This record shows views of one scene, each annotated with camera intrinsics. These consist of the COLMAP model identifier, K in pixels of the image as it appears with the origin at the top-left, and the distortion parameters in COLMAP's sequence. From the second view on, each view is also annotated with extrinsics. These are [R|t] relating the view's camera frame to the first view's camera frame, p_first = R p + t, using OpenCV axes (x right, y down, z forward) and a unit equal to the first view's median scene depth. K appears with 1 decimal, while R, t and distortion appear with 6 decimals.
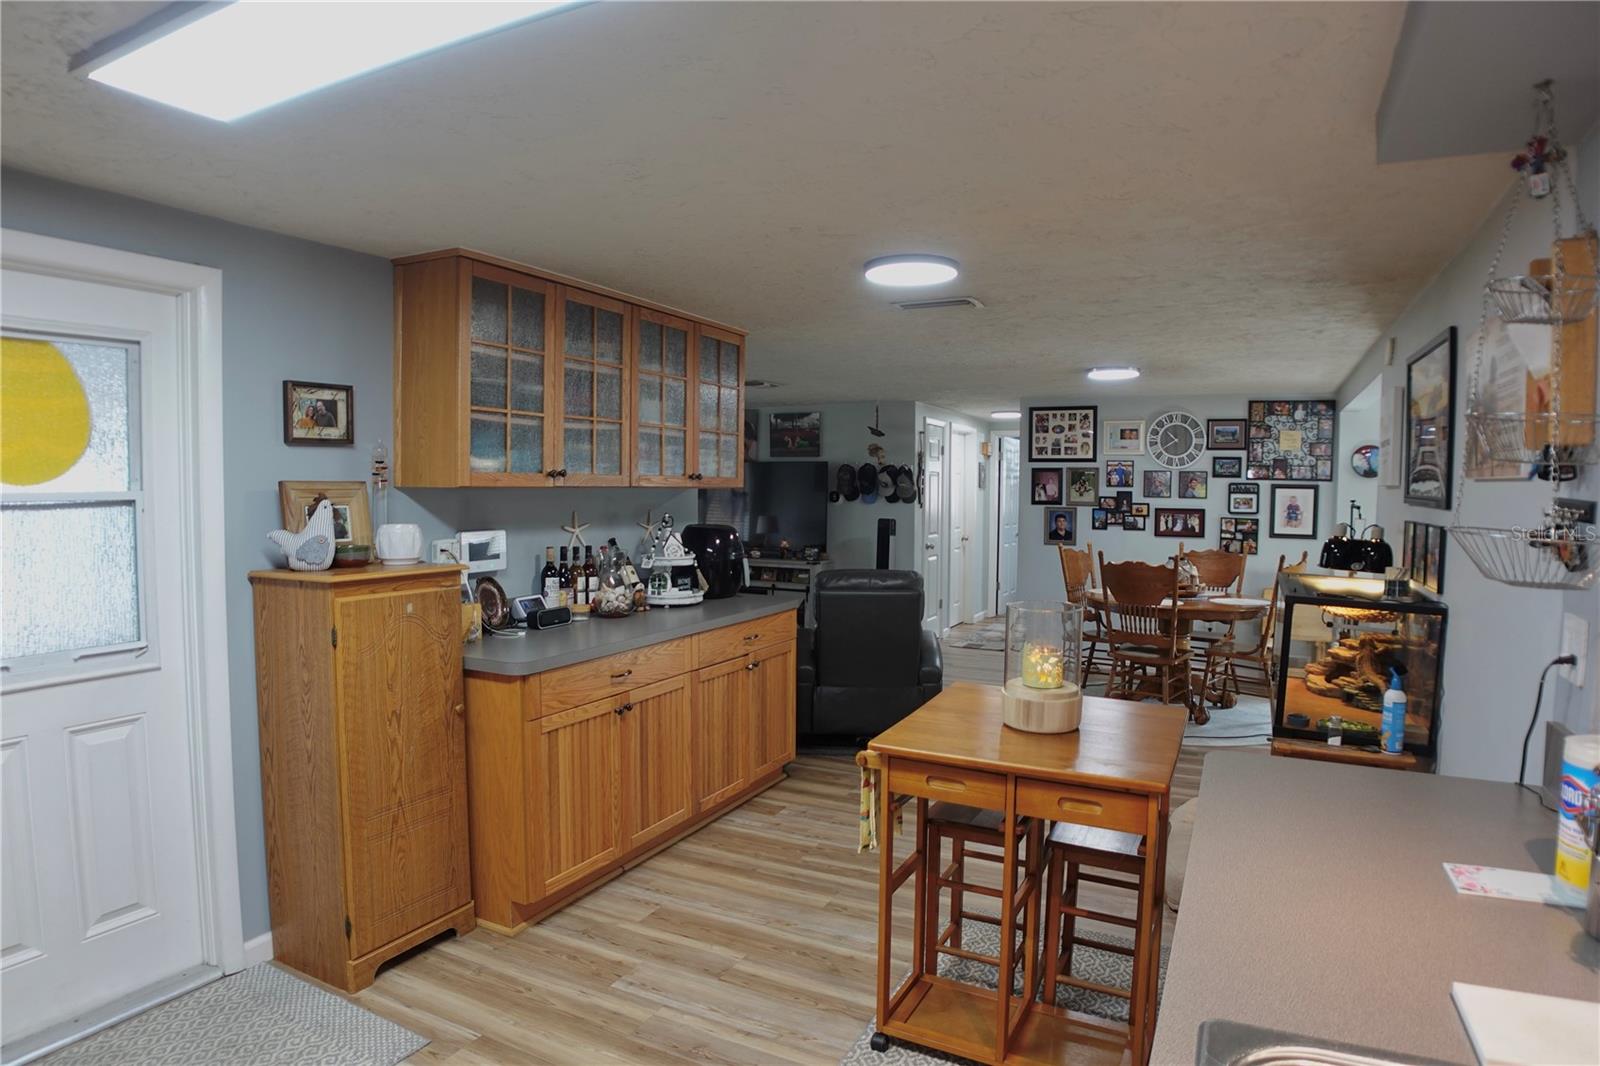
lens RADIAL K [[919.5, 0, 797.8], [0, 919.5, 534.0], [0, 0, 1]] dist [-0.068647, 0.003826]
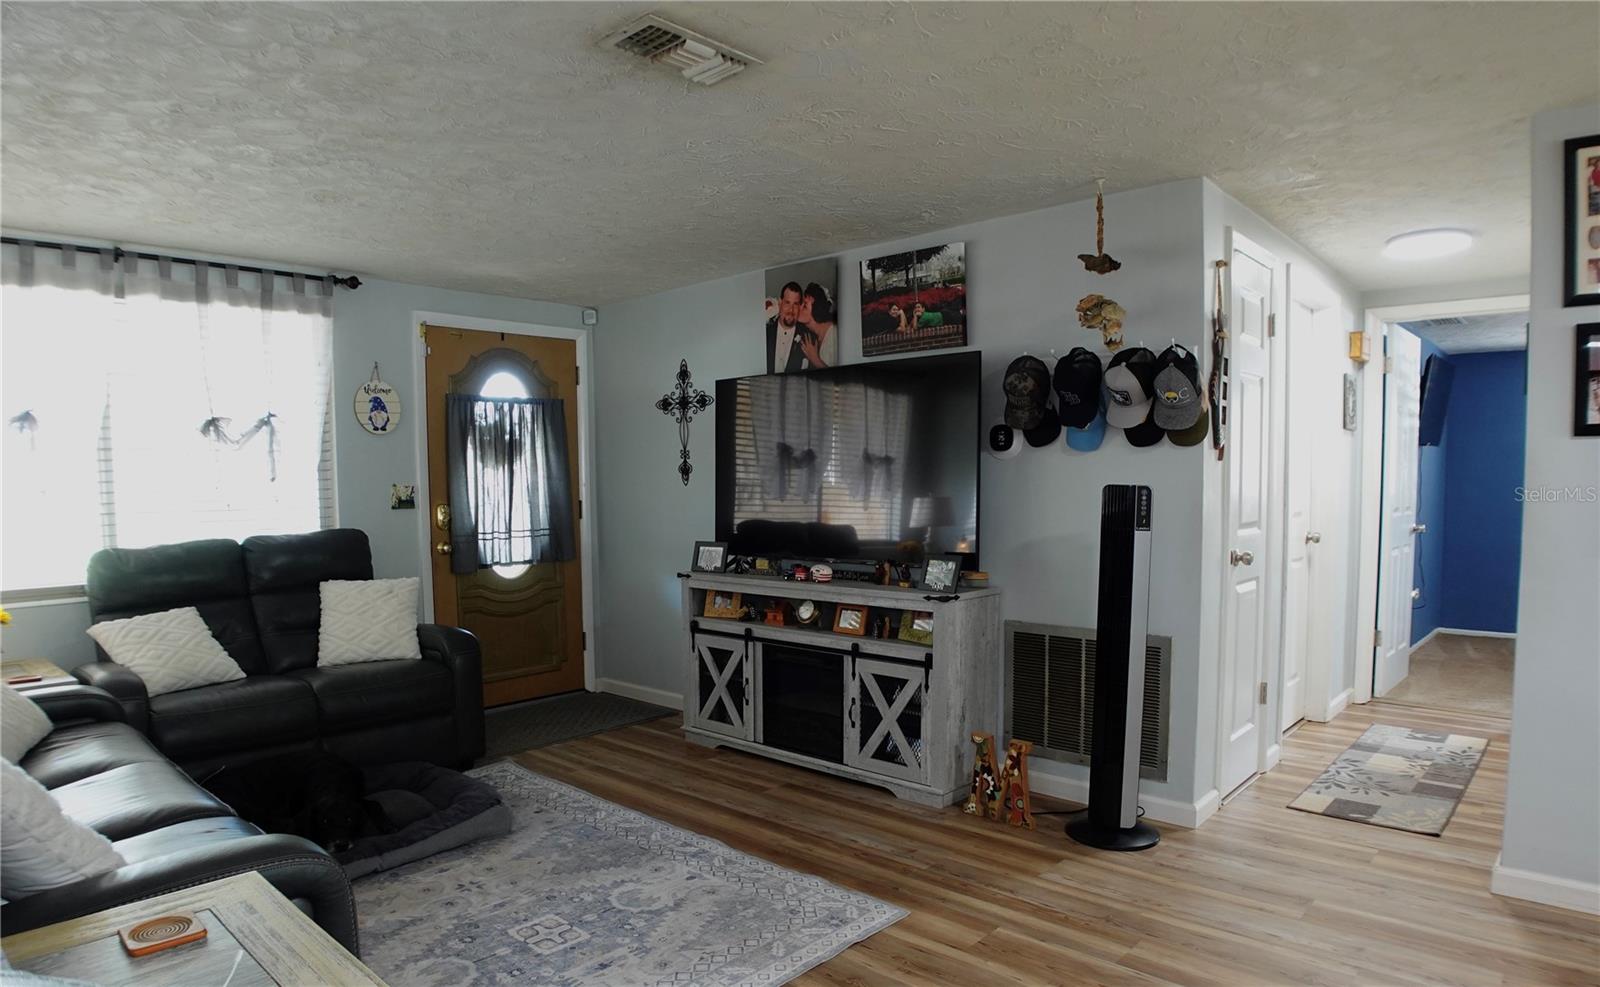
lens RADIAL K [[954.8, 0, 803.6], [0, 954.8, 545.3], [0, 0, 1]] dist [-0.078500, 0.000950]
pose [[0.965800, 0.004536, -0.259250, 0.066656], [-0.000240, 0.999862, 0.016598, 0.001201], [0.259290, -0.015968, 0.965668, 0.566265]]
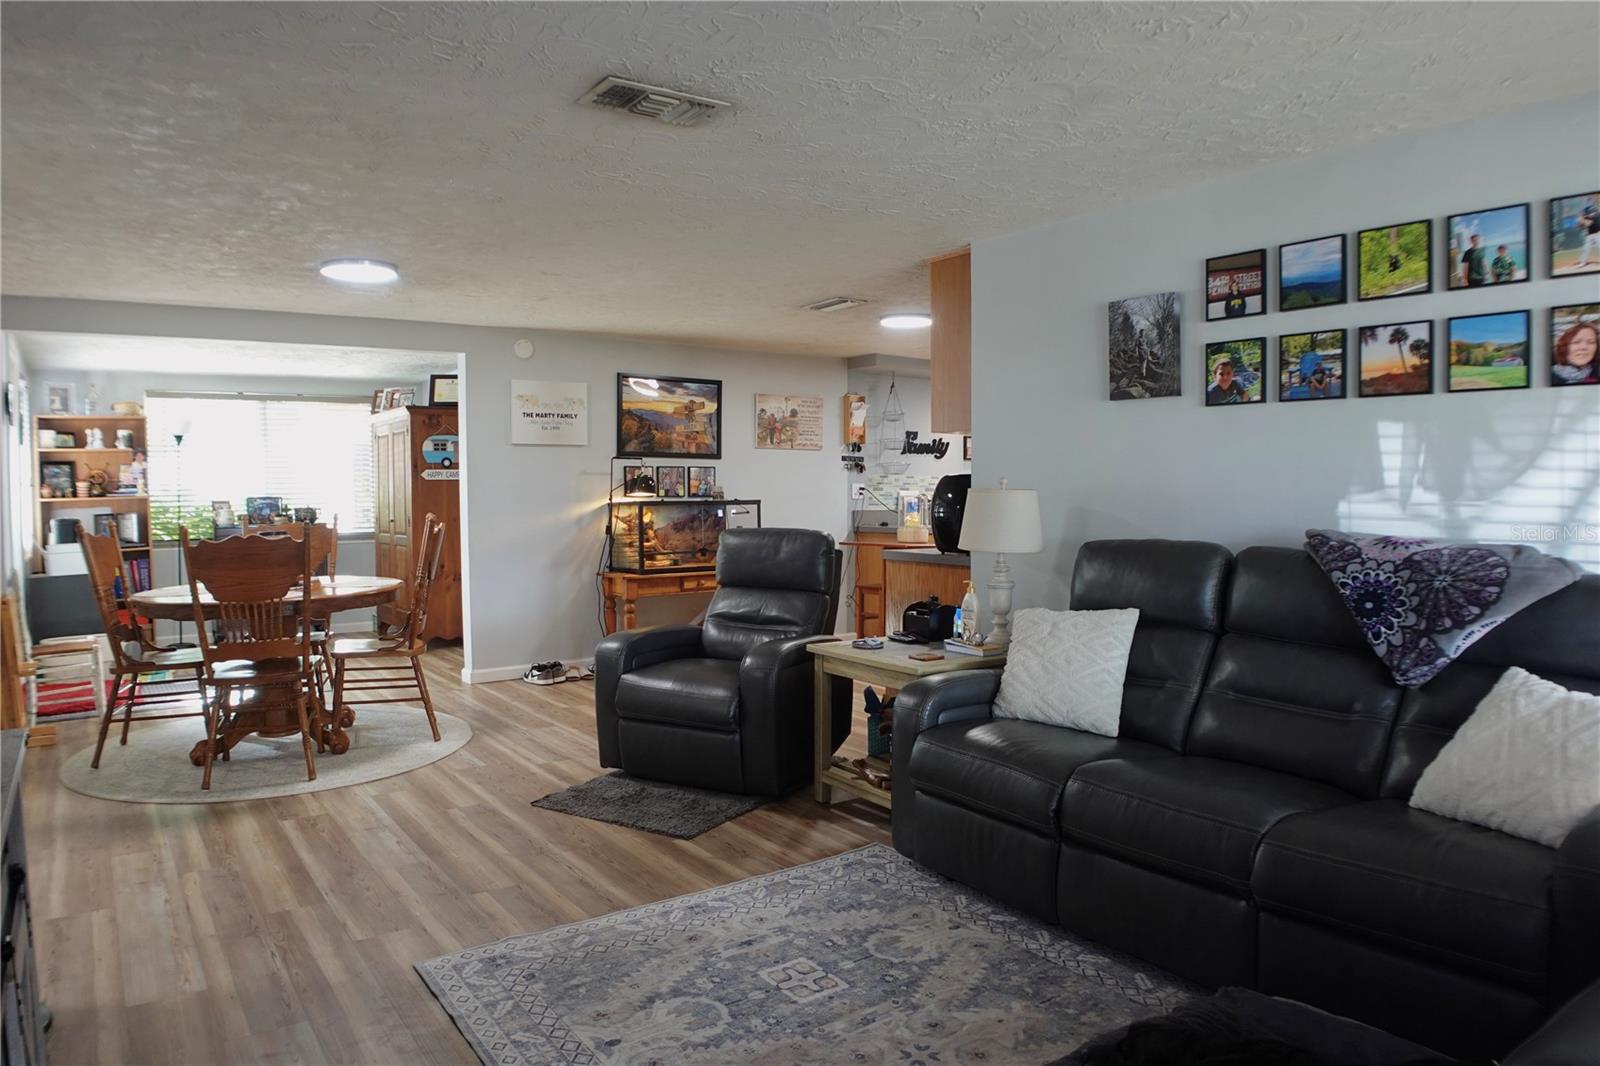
lens RADIAL K [[1032.8, 0, 799.6], [0, 1032.8, 528.1], [0, 0, 1]] dist [-0.003544, -0.000799]
pose [[-0.889195, -0.014181, 0.457308, -0.262557], [0.030886, 0.995379, 0.090921, -0.031001], [-0.456485, 0.094971, -0.884648, 1.154996]]
